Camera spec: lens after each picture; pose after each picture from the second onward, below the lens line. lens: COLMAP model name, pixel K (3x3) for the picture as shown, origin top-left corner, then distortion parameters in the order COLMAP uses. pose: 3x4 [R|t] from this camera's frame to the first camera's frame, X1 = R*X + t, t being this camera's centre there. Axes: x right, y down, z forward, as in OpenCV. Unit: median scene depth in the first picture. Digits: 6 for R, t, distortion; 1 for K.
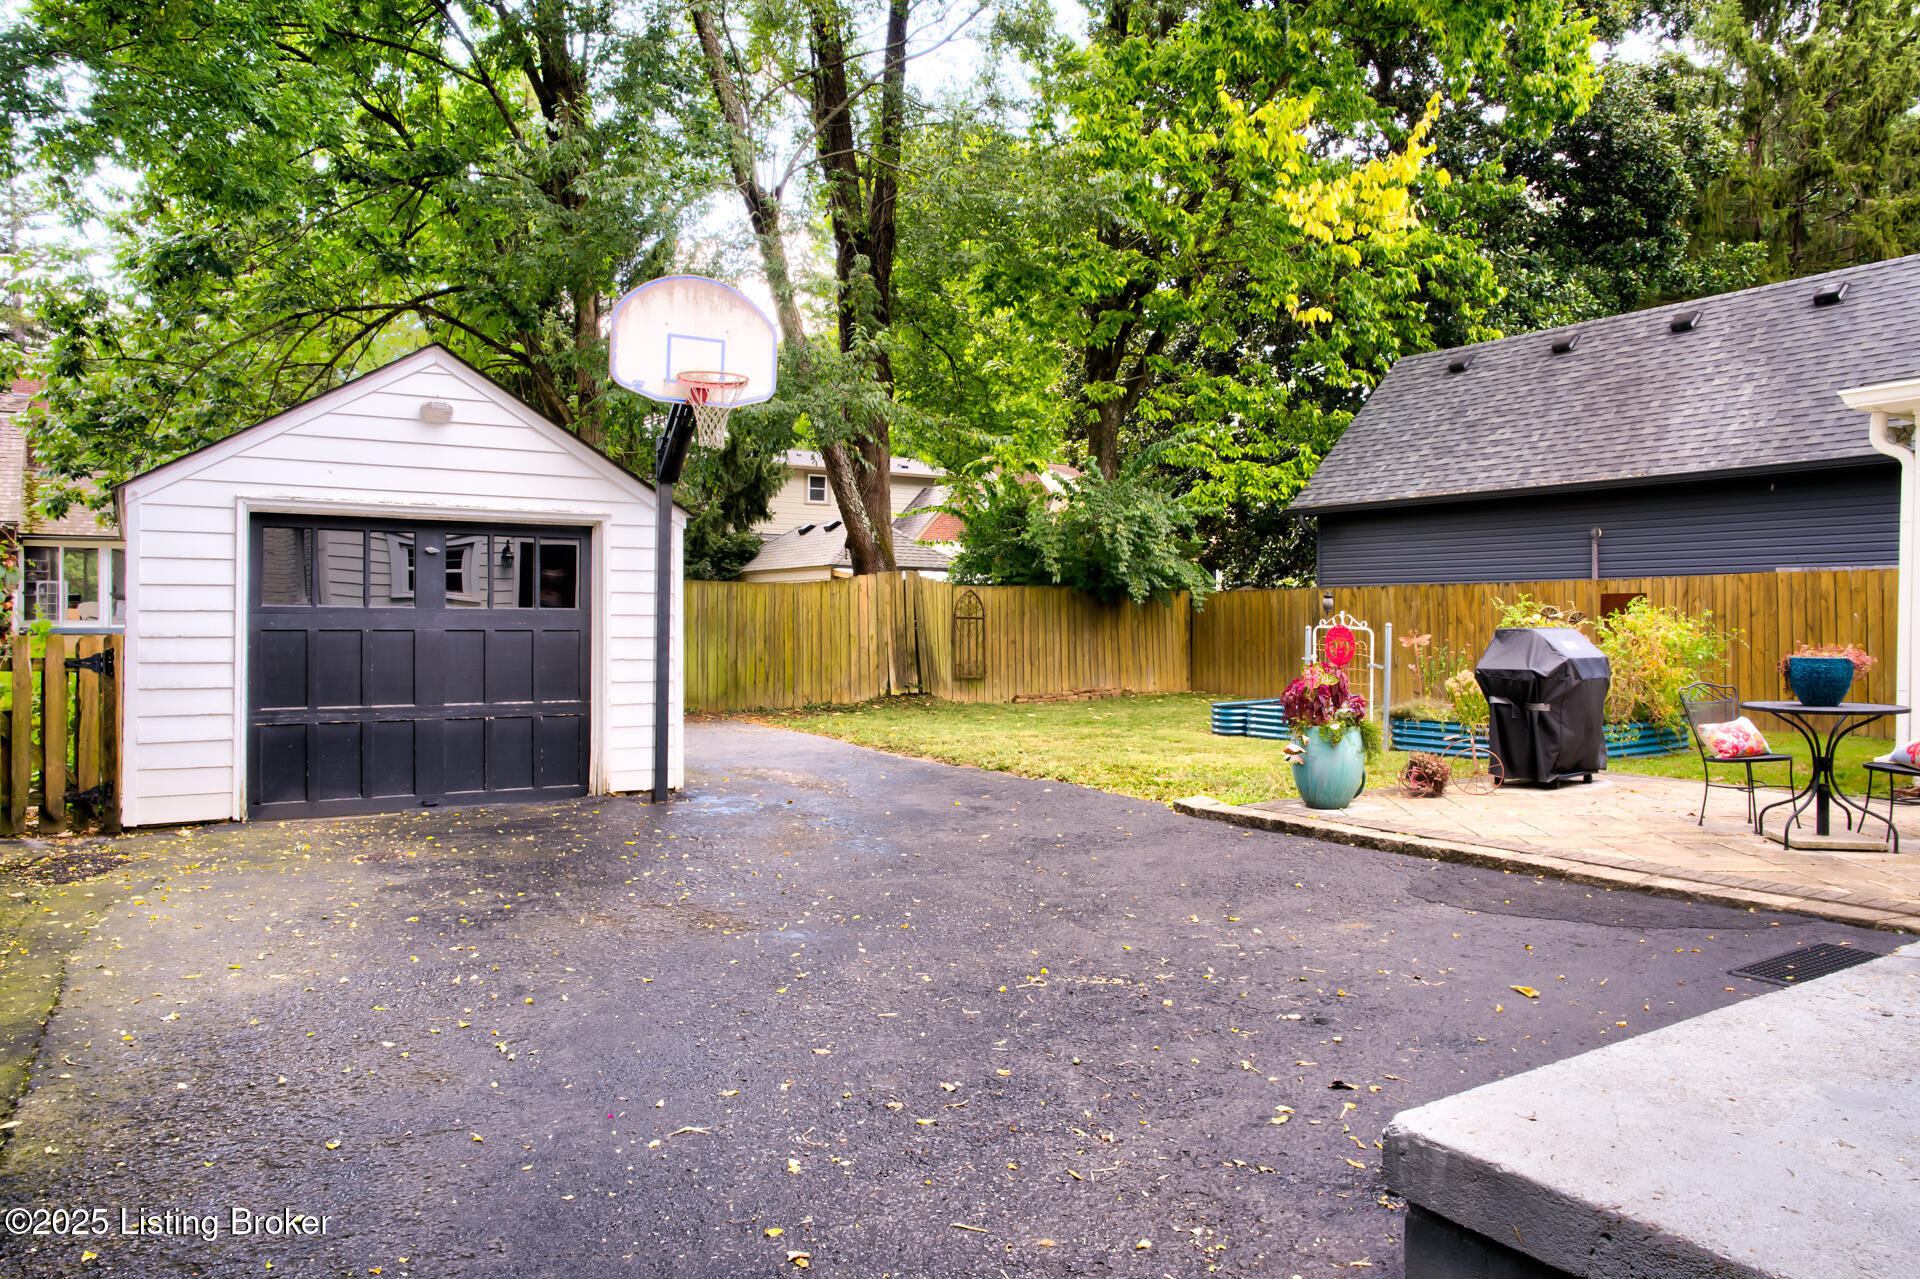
lens RADIAL K [[1305.0, 0, 954.7], [0, 1305.0, 640.2], [0, 0, 1]] dist [-0.056623, 0.057386]
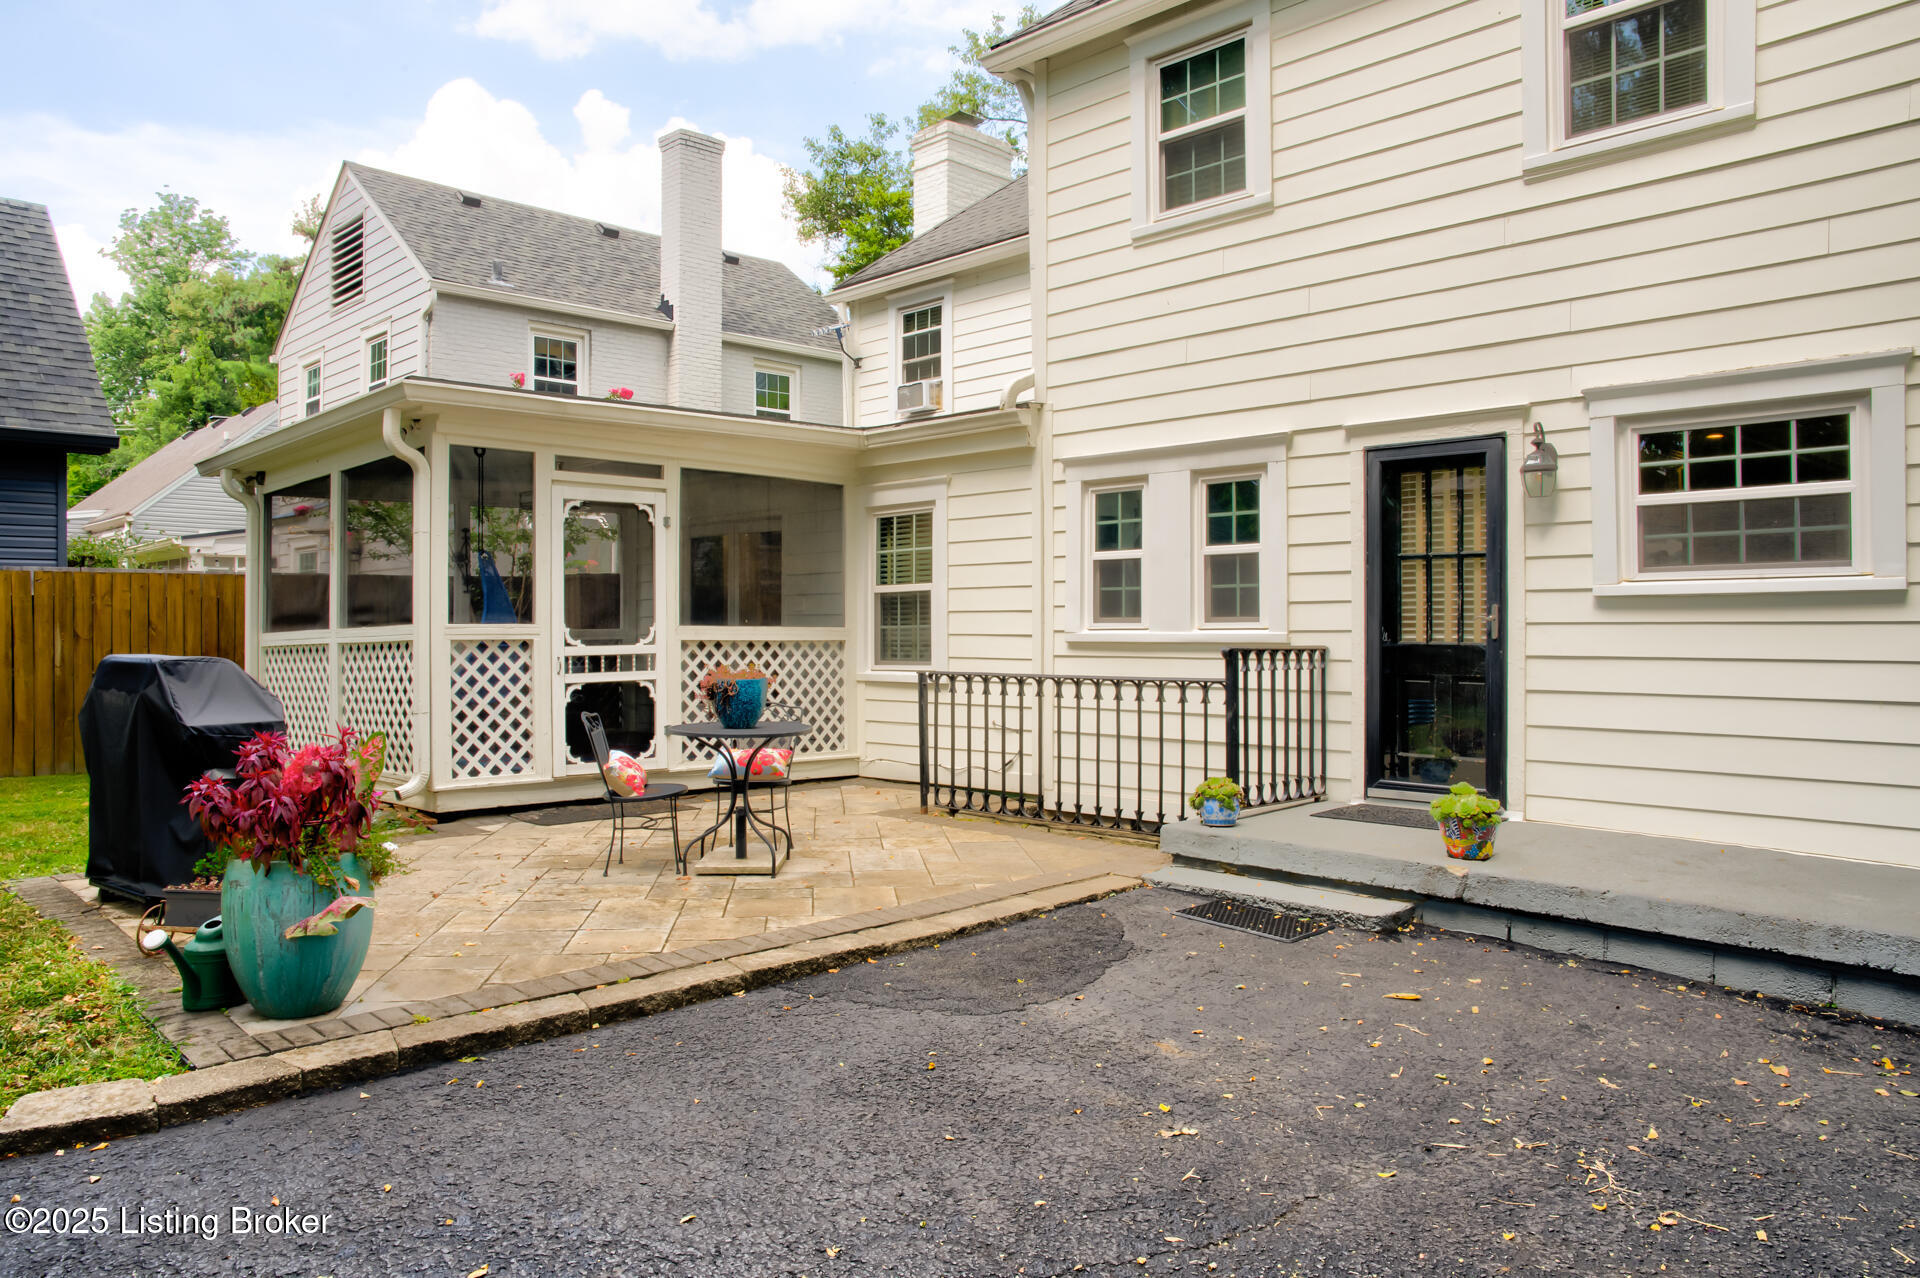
lens RADIAL K [[1305.0, 0, 977.8], [0, 1305.0, 634.1], [0, 0, 1]] dist [-0.056623, 0.057386]
pose [[-0.218845, -0.009904, 0.975709, -0.225078], [0.015389, 0.999789, 0.013601, -0.020508], [-0.975638, 0.017992, -0.218647, 0.695007]]
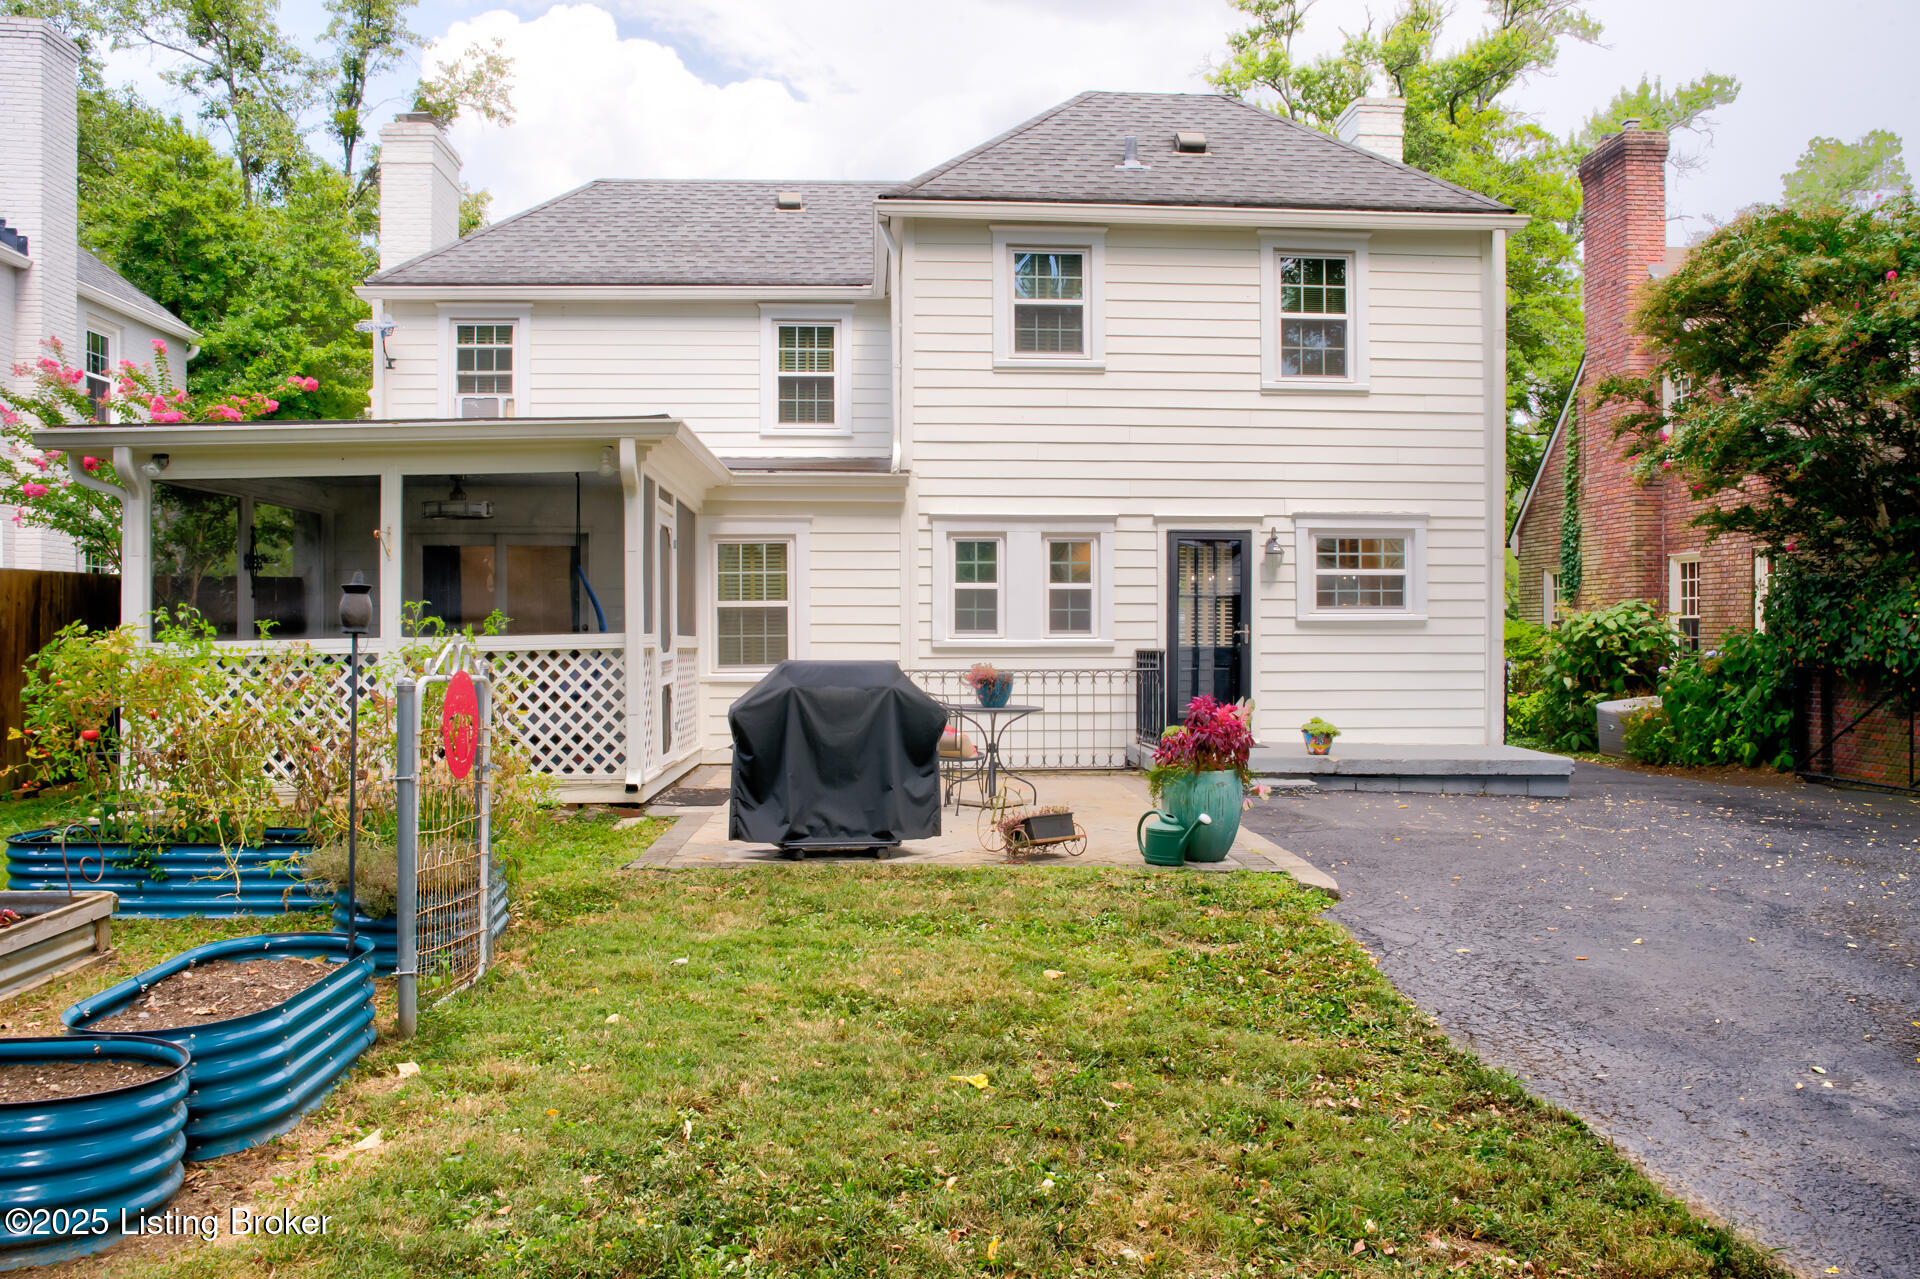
lens RADIAL K [[1428.5, 0, 958.5], [0, 1428.5, 637.2], [0, 0, 1]] dist [-0.030942, 0.003437]
pose [[-0.885628, -0.001090, 0.464395, -0.005547], [0.005313, 0.999908, 0.012479, -0.029145], [-0.464366, 0.013519, -0.885540, 1.611786]]
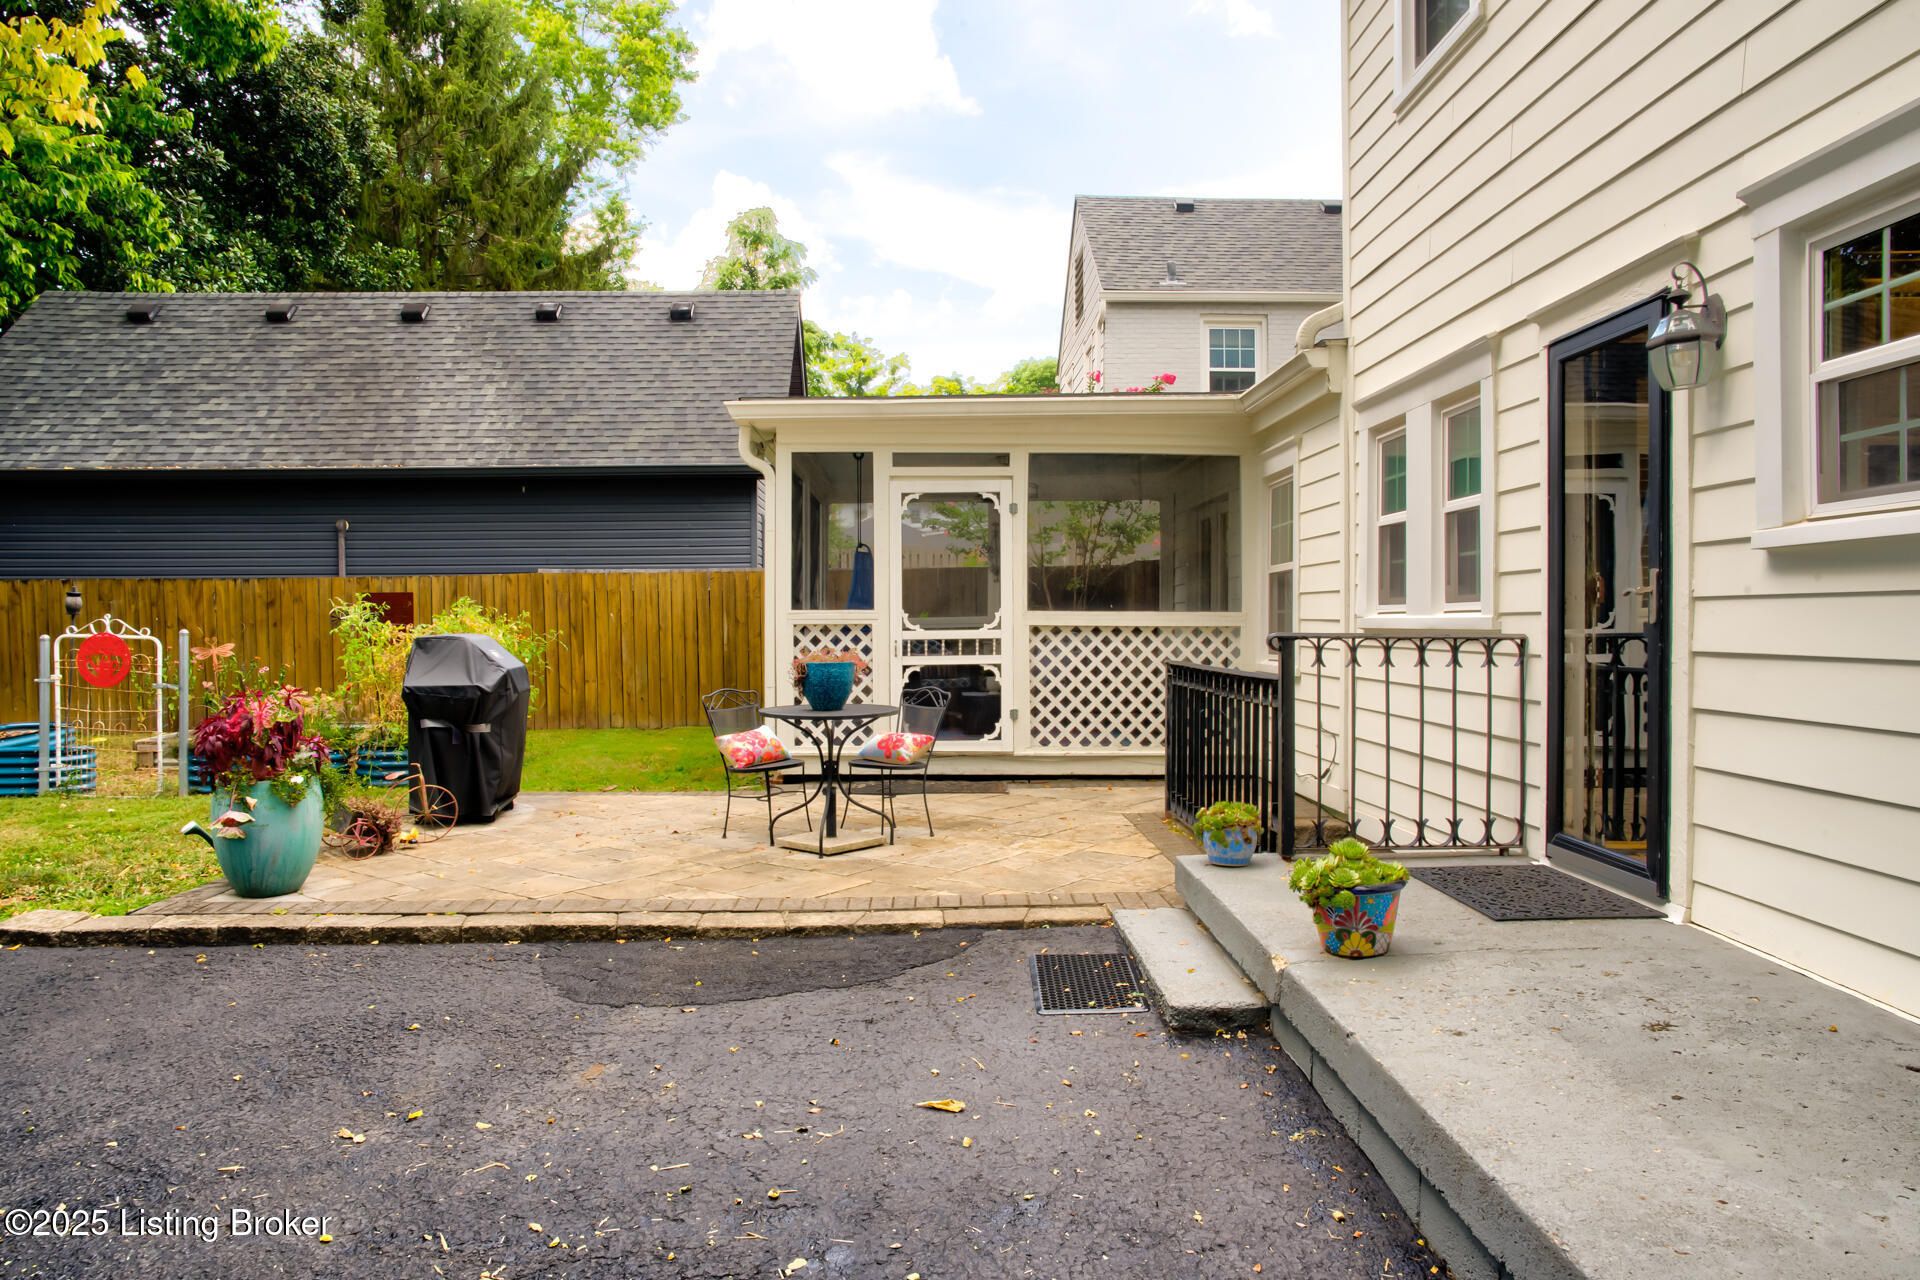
lens RADIAL K [[1305.0, 0, 971.5], [0, 1305.0, 635.7], [0, 0, 1]] dist [-0.056623, 0.057386]
pose [[0.514176, -0.018720, 0.857480, -0.095858], [0.020117, 0.999750, 0.009764, -0.009246], [-0.857449, 0.012229, 0.514424, 0.254004]]
